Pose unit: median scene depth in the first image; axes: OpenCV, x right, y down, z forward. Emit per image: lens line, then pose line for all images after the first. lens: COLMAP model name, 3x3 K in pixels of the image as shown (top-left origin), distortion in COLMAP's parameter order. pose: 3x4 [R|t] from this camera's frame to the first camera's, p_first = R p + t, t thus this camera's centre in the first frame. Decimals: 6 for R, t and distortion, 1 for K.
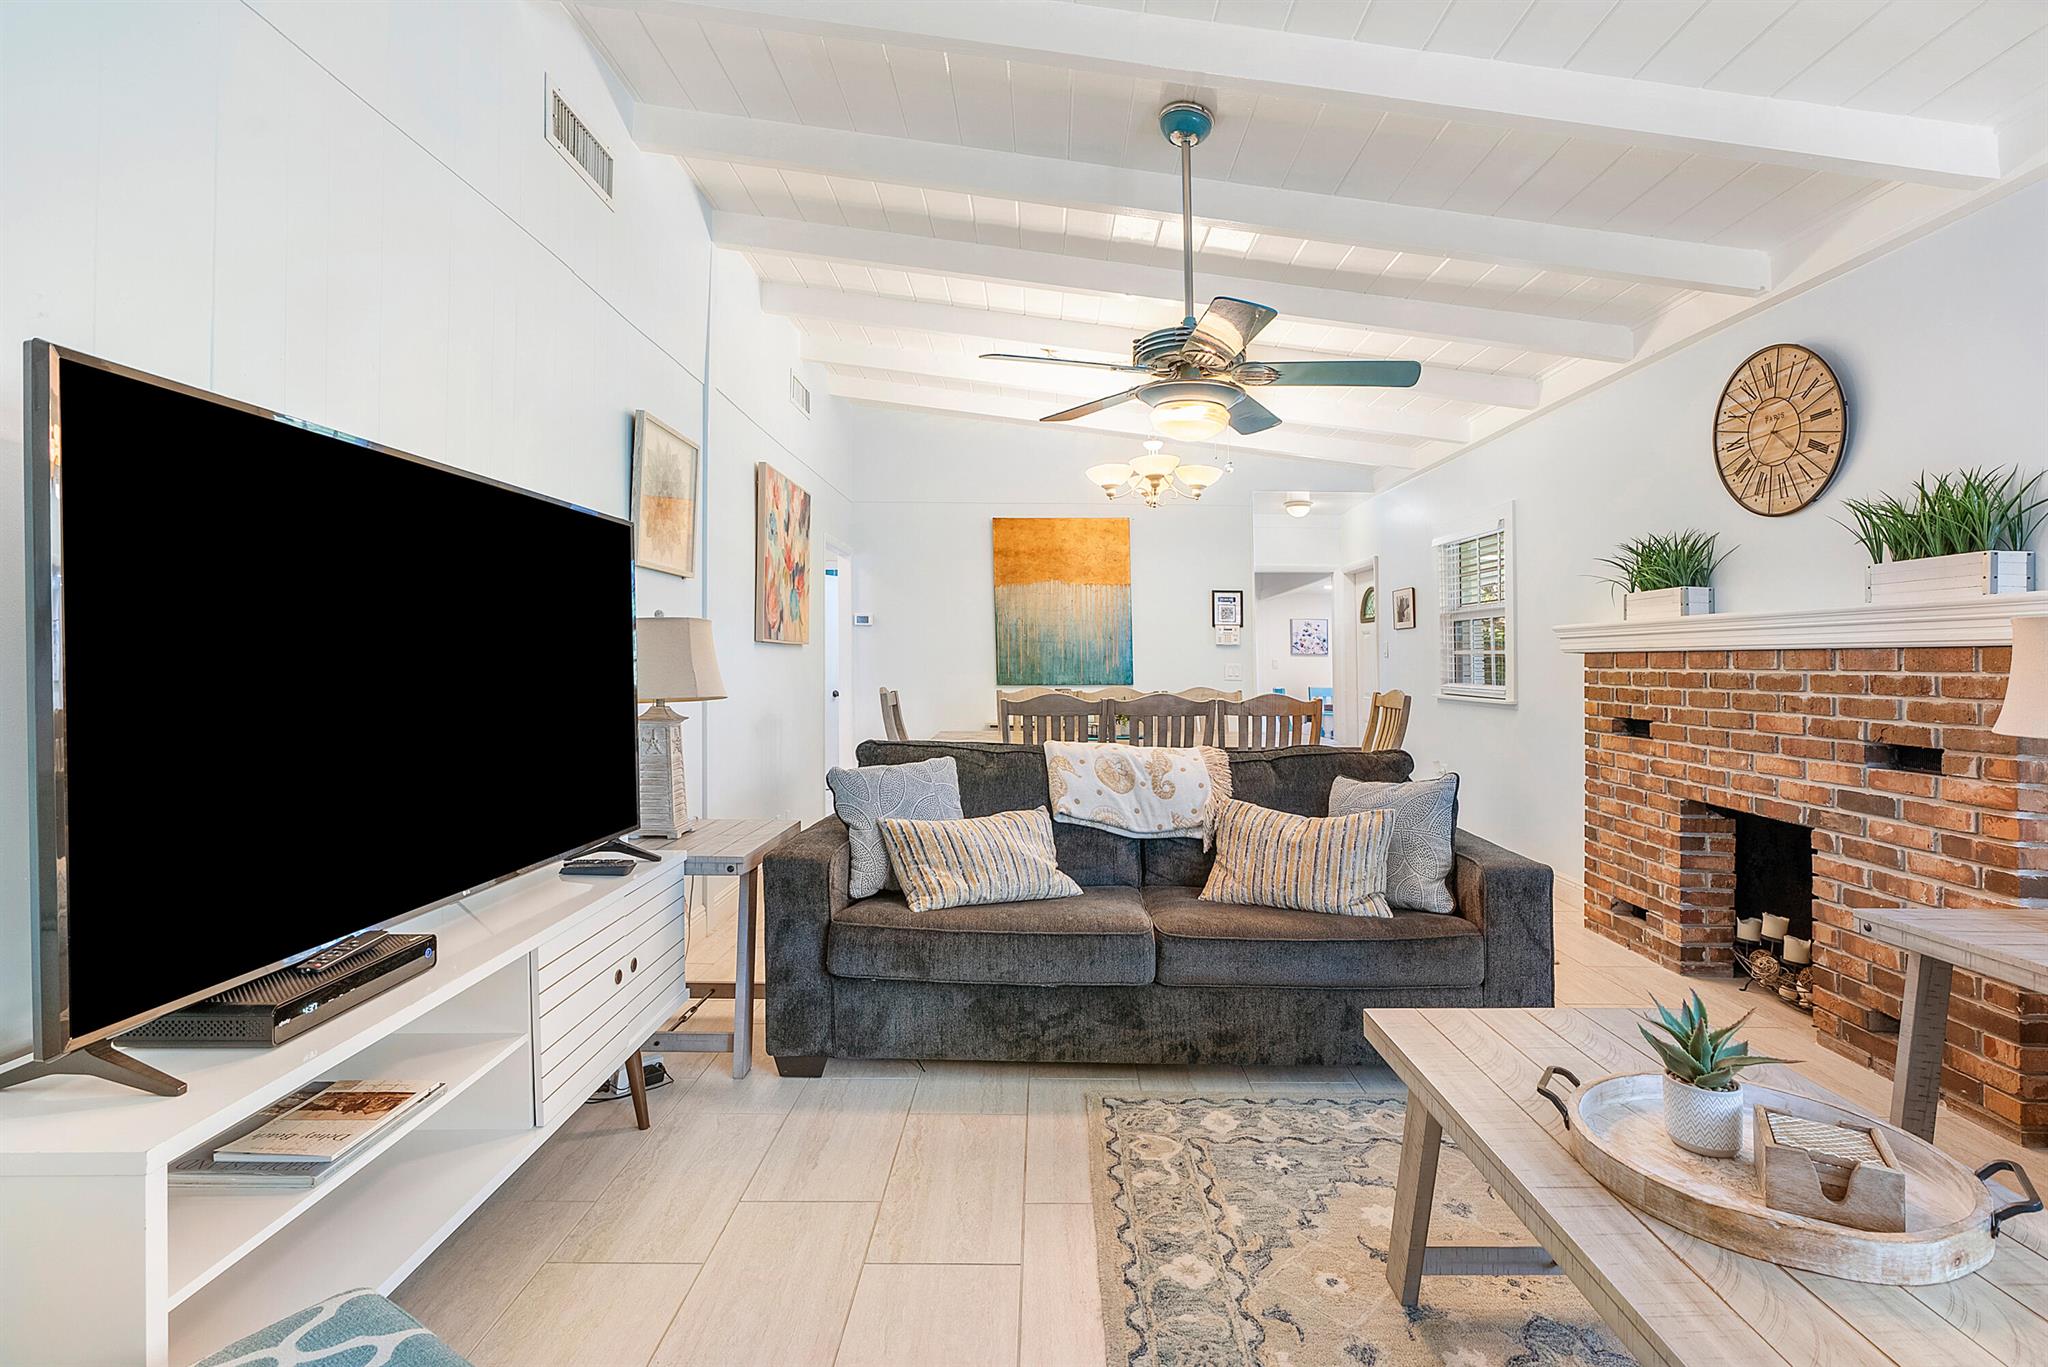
lens RADIAL K [[948.7, 0, 1029.0], [0, 948.7, 673.5], [0, 0, 1]] dist [-0.000940, 0.000189]
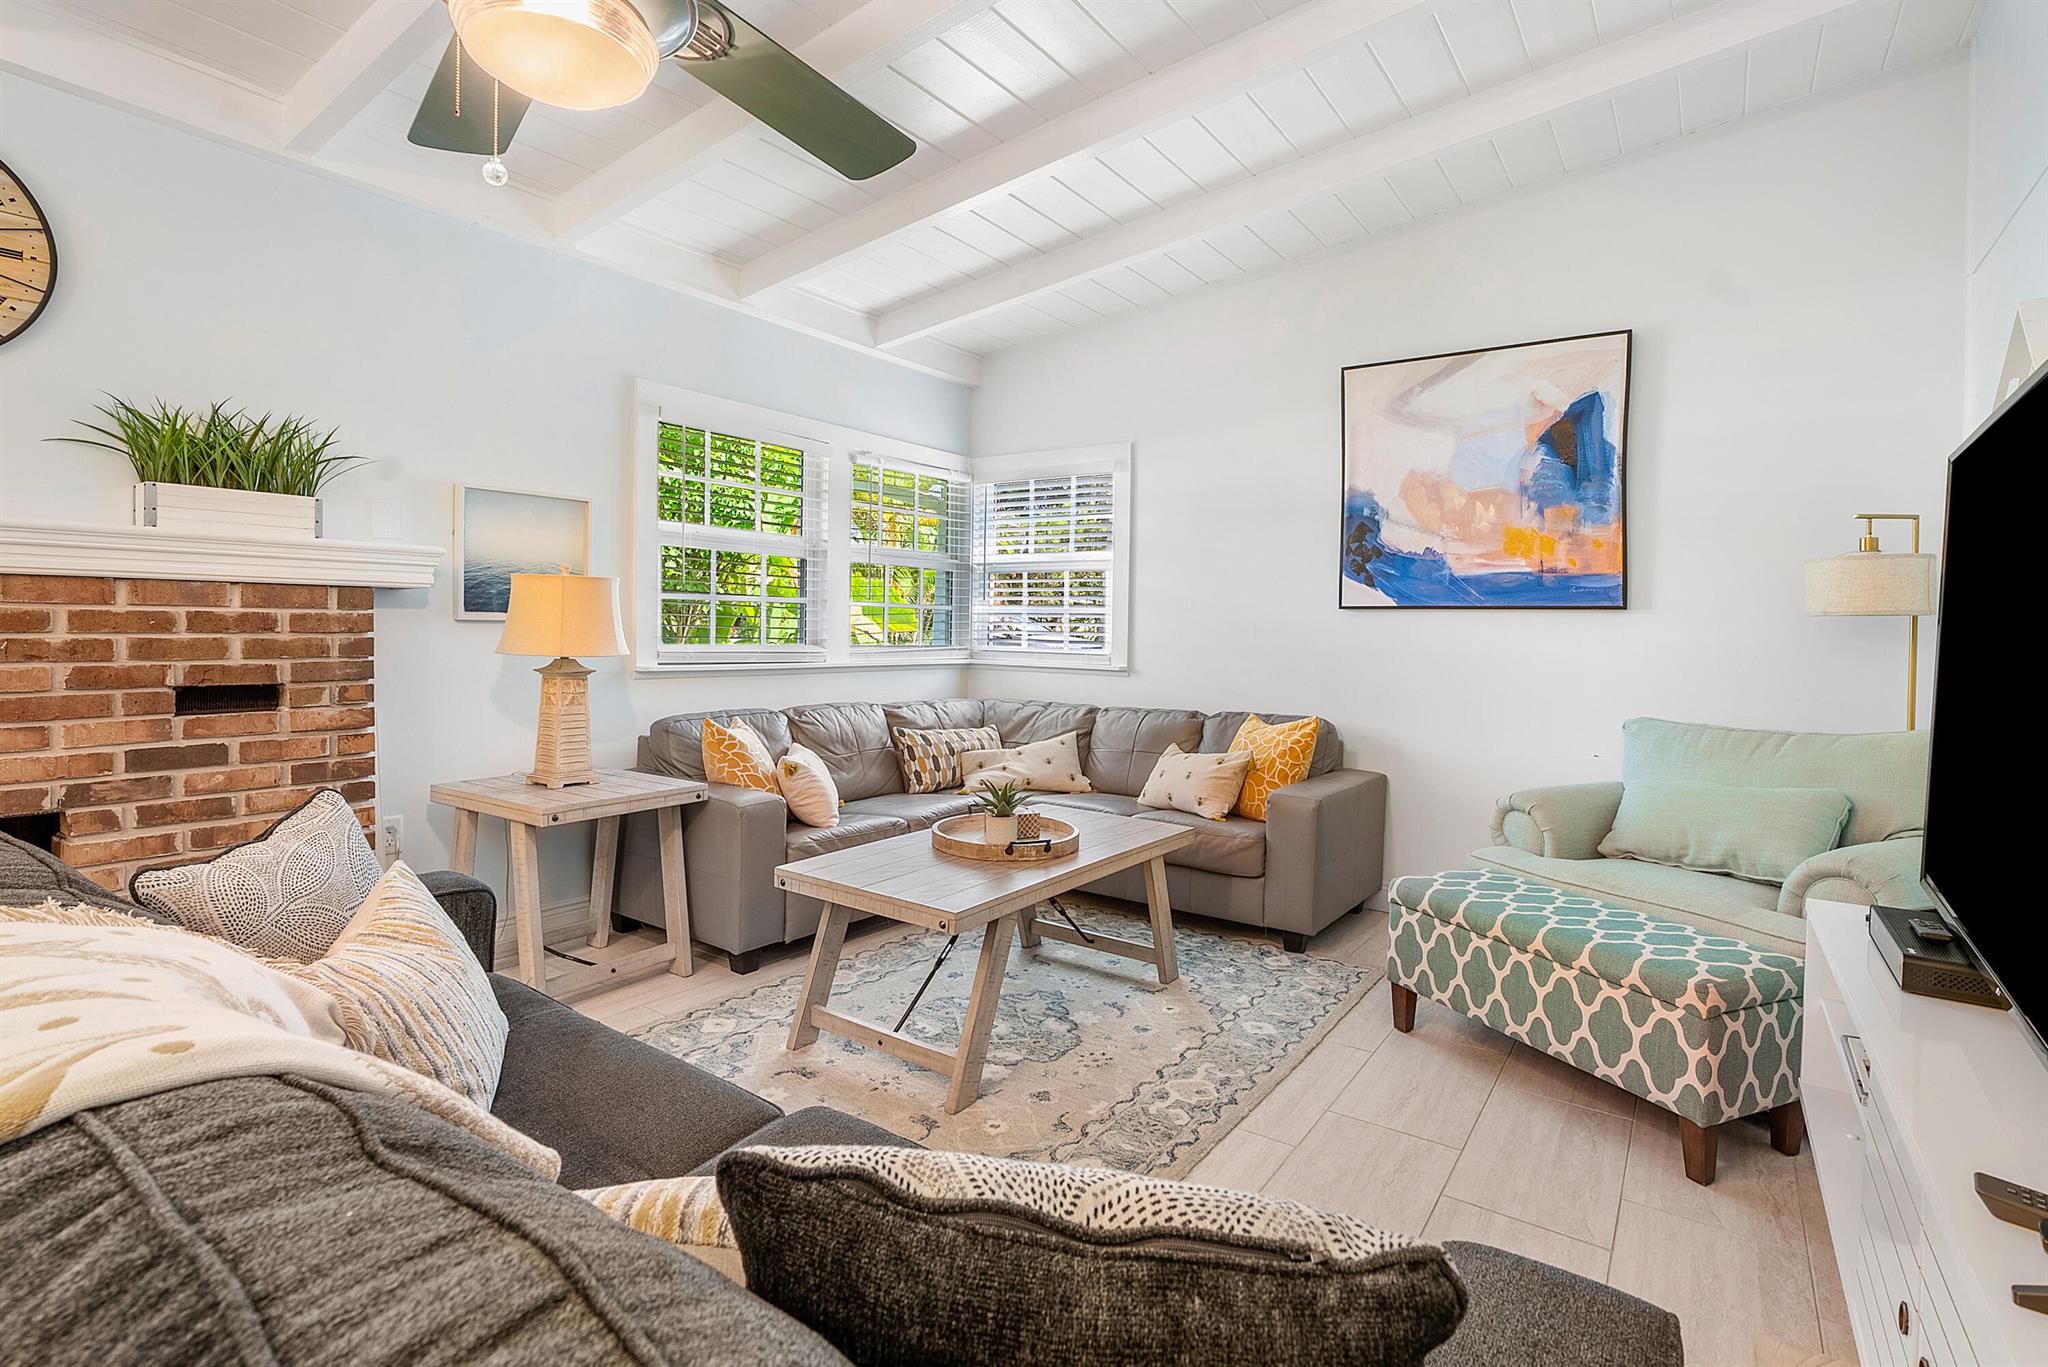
lens RADIAL K [[1062.4, 0, 932.2], [0, 1062.4, 650.2], [0, 0, 1]] dist [0.000648, -0.000169]
pose [[-0.803007, -0.029463, 0.595241, -0.252903], [-0.009517, 0.999284, 0.036623, -0.004613], [-0.595894, 0.023744, -0.802712, 1.341528]]
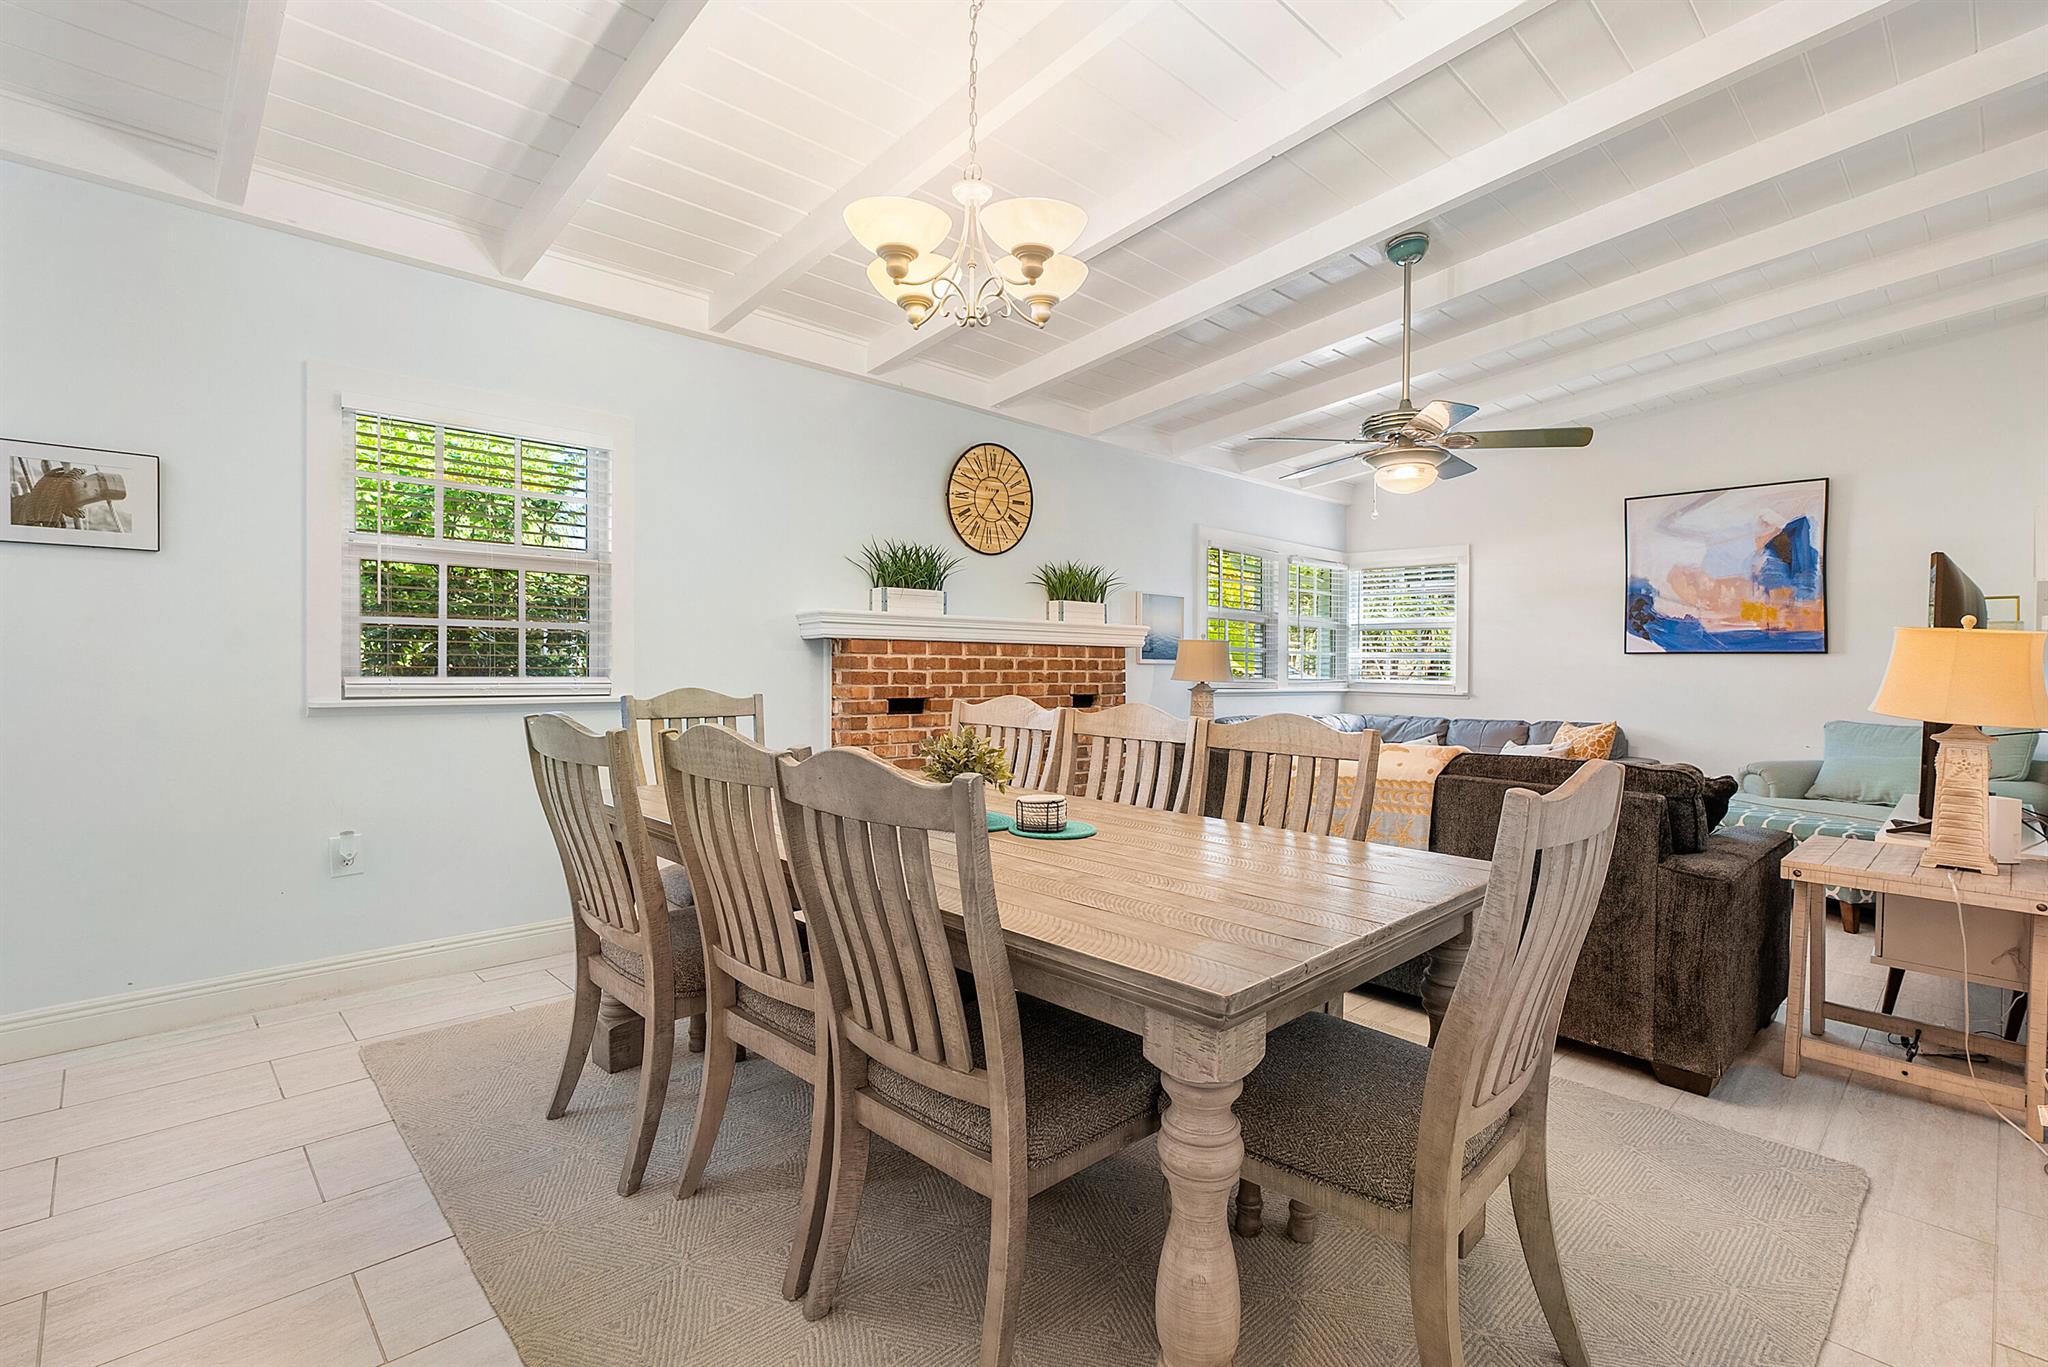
lens RADIAL K [[948.7, 0, 1029.0], [0, 948.7, 673.5], [0, 0, 1]] dist [-0.000940, 0.000189]
pose [[-0.707581, -0.018080, 0.706401, -0.384731], [-0.004213, 0.999763, 0.021368, -0.010554], [-0.706619, 0.012143, -0.707490, 2.340863]]
